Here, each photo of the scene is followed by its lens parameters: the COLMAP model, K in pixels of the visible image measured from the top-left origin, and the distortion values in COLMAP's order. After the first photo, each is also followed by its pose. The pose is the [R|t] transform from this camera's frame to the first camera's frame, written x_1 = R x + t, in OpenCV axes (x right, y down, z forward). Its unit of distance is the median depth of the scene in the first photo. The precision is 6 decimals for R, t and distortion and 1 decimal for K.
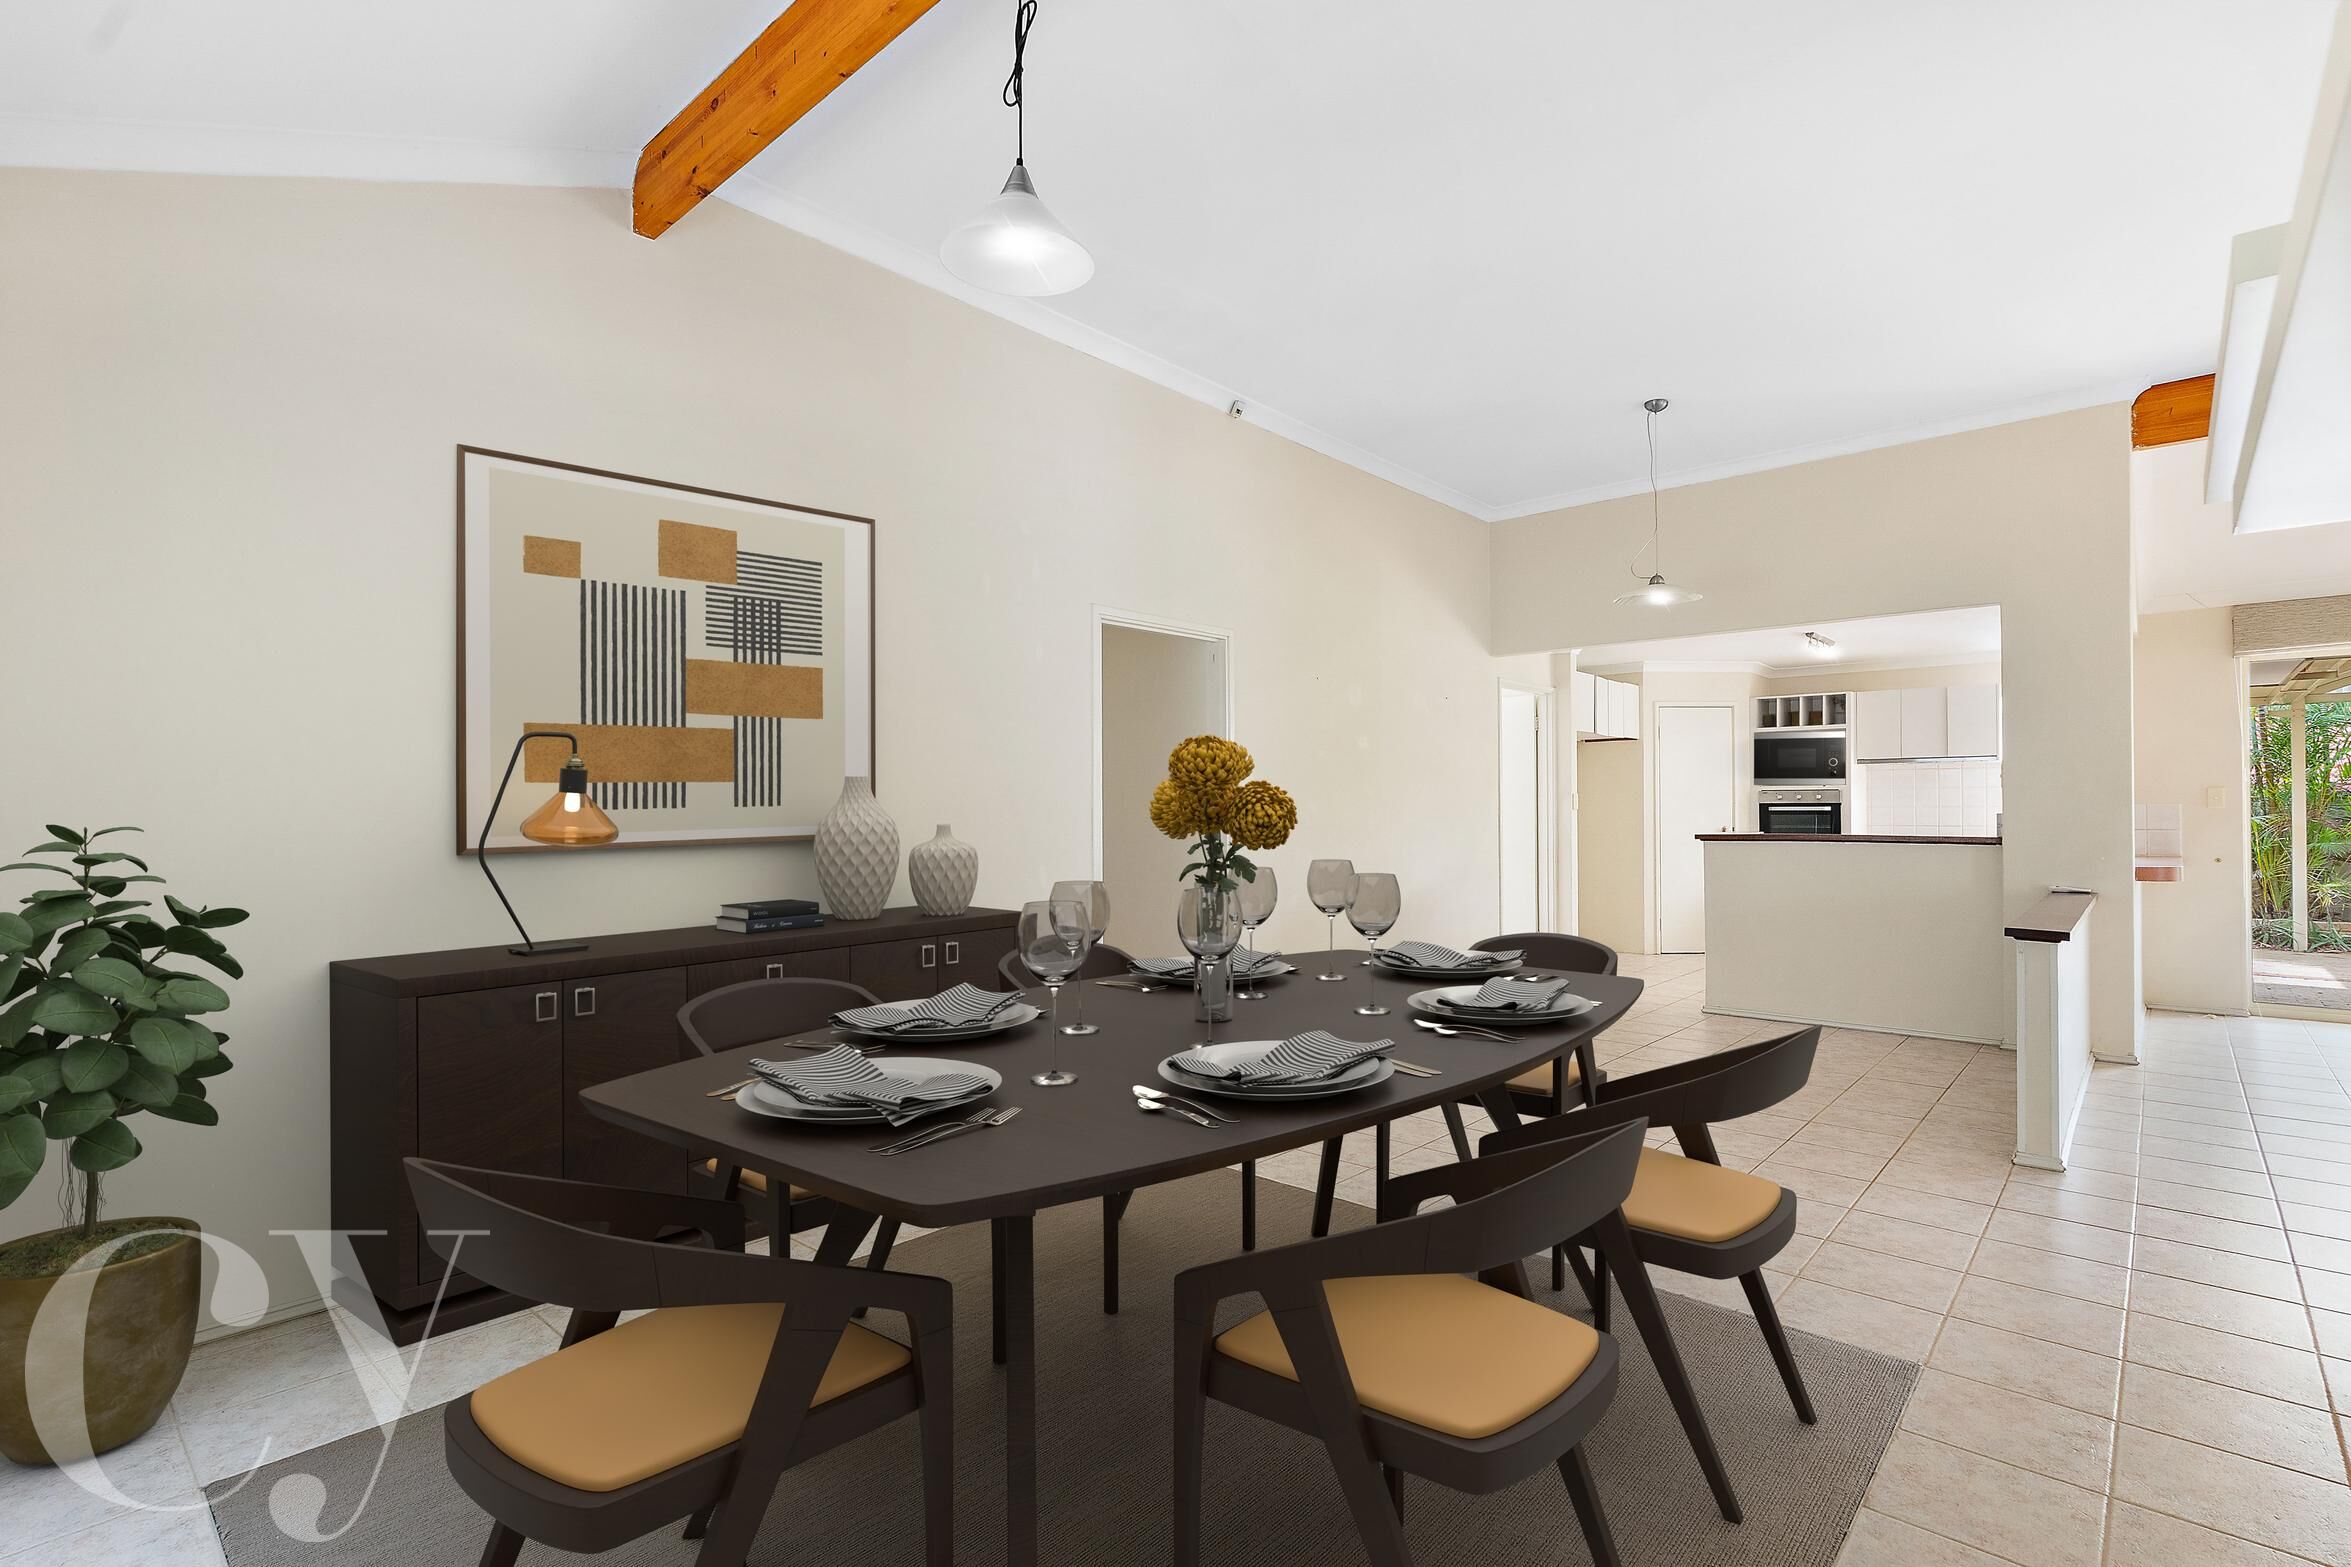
lens RADIAL K [[1103.4, 0, 1176.0], [0, 1103.4, 801.2], [0, 0, 1]] dist [-0.000829, -0.000098]
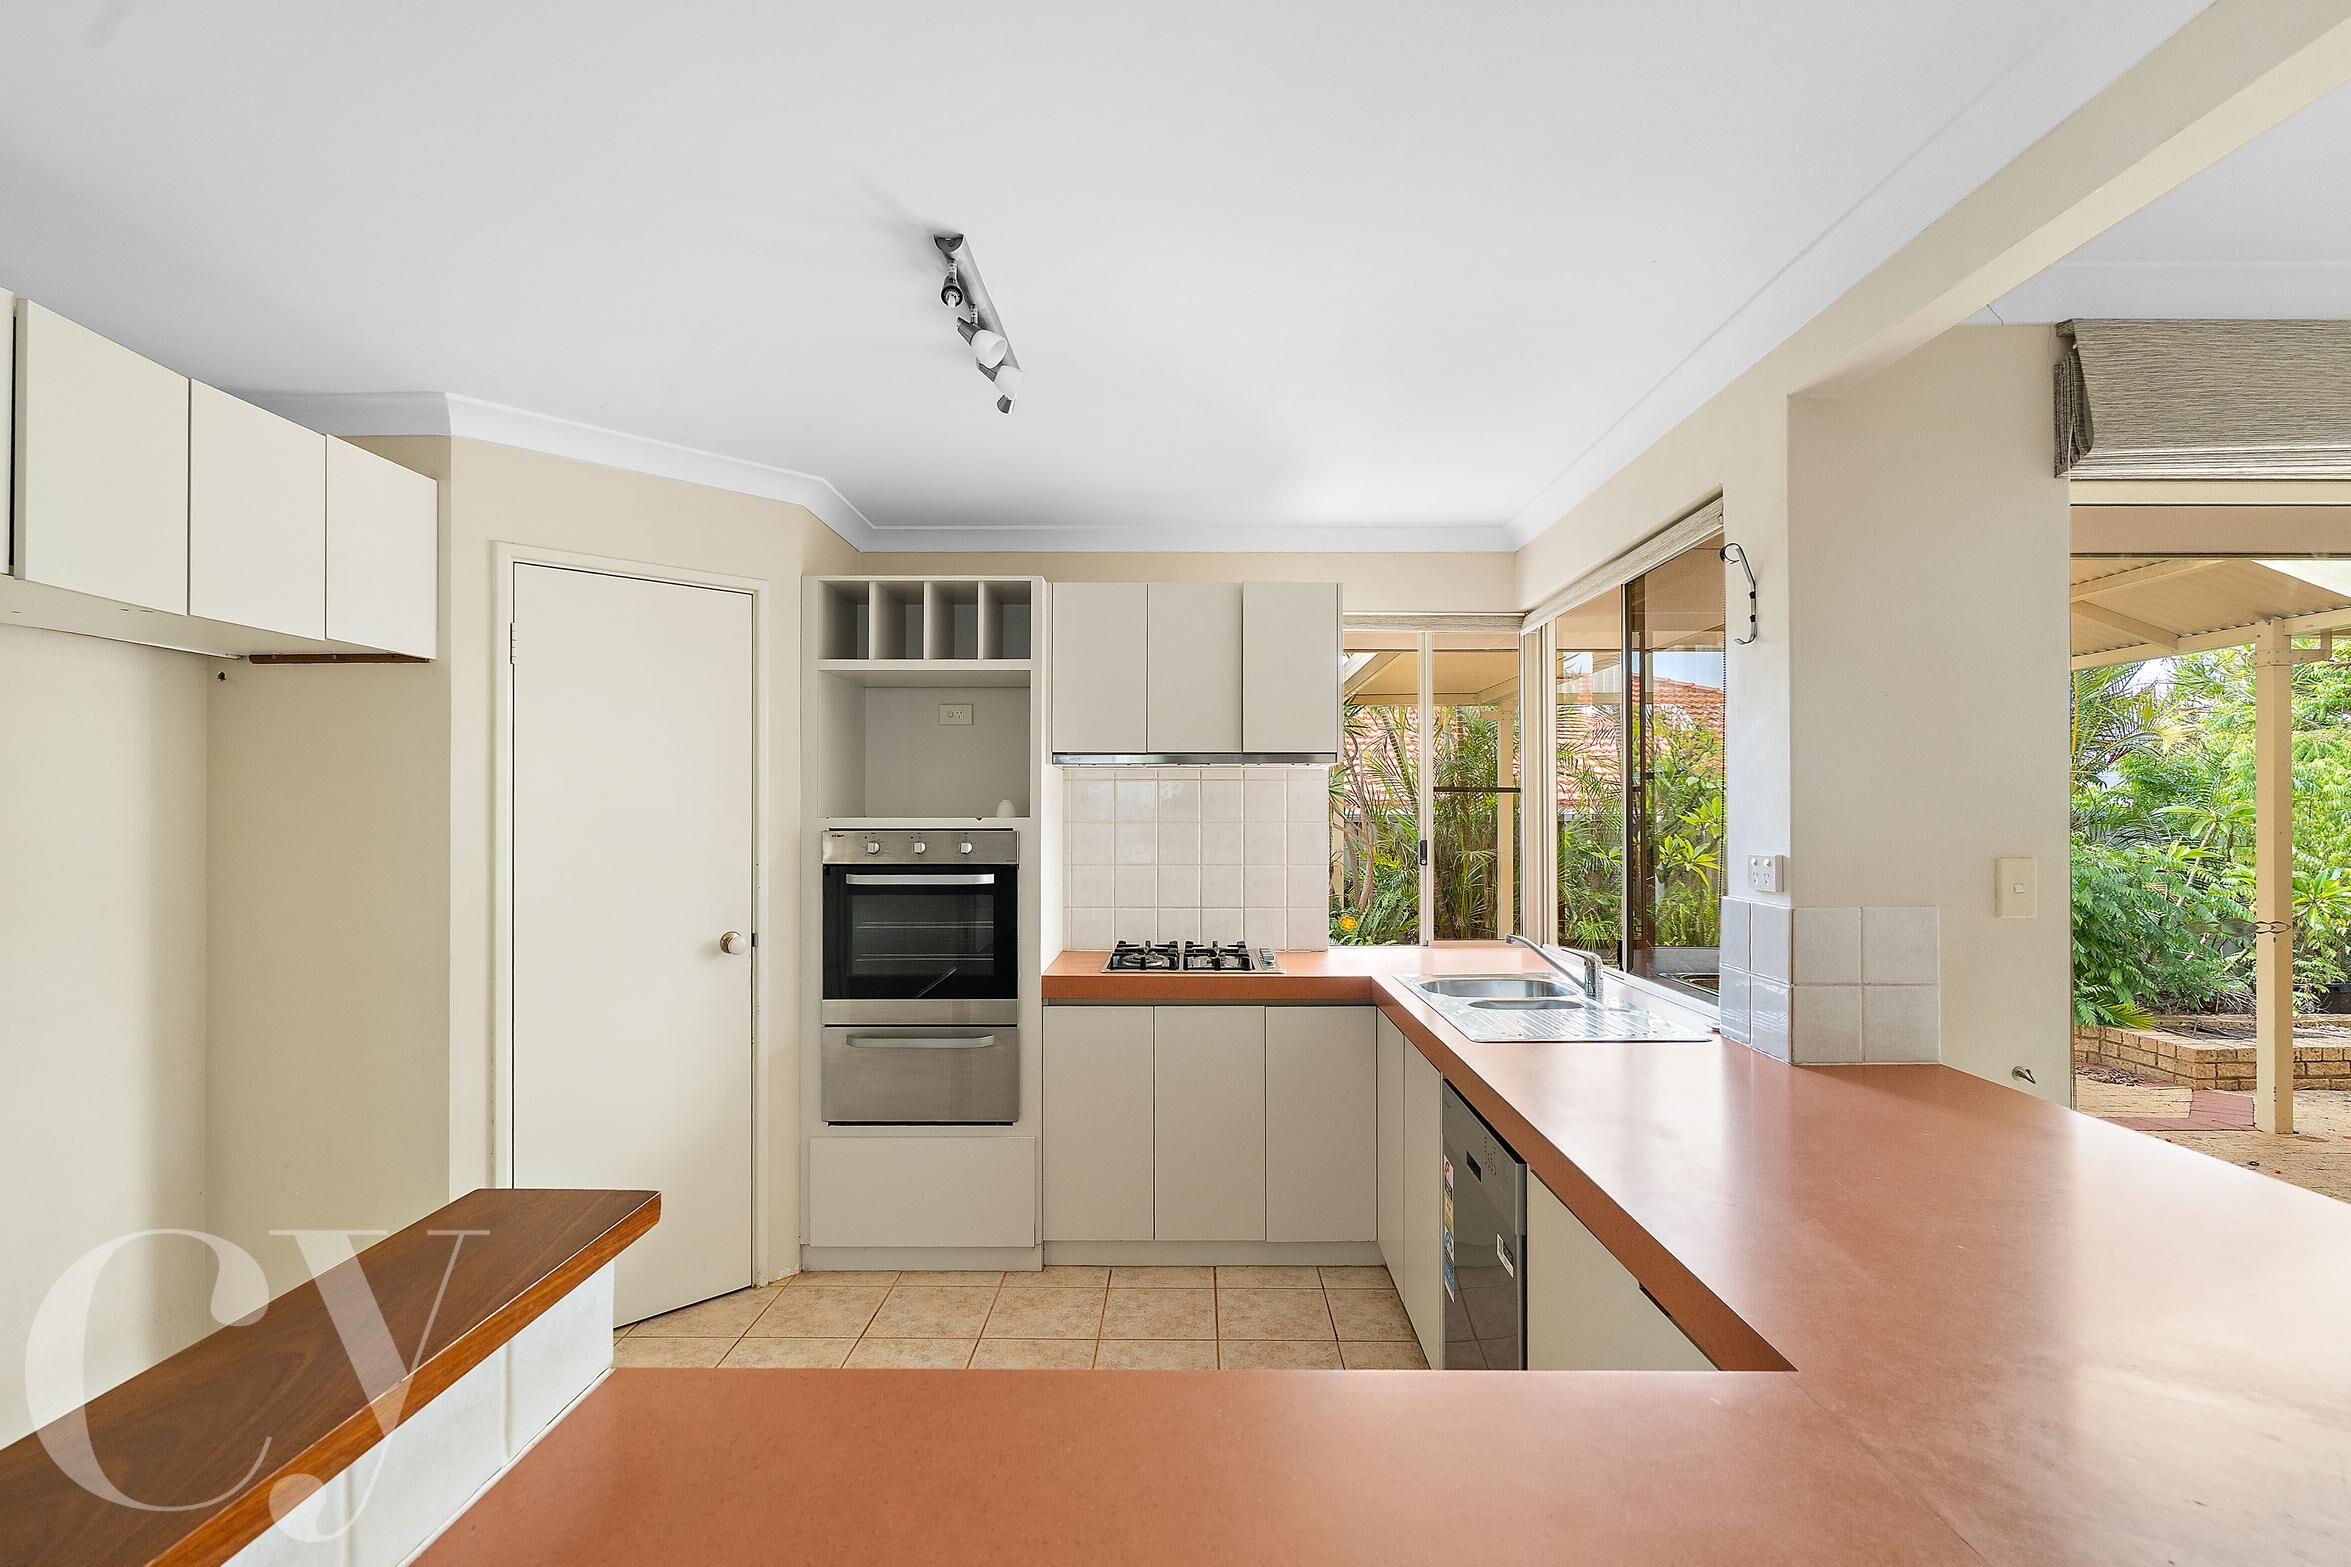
lens RADIAL K [[1103.4, 0, 1182.4], [0, 1103.4, 789.7], [0, 0, 1]] dist [-0.000829, -0.000098]
pose [[0.756934, 0.011550, 0.653389, 0.386752], [-0.008732, 0.999933, -0.007560, -0.021061], [-0.653433, 0.000017, 0.756984, 0.657070]]
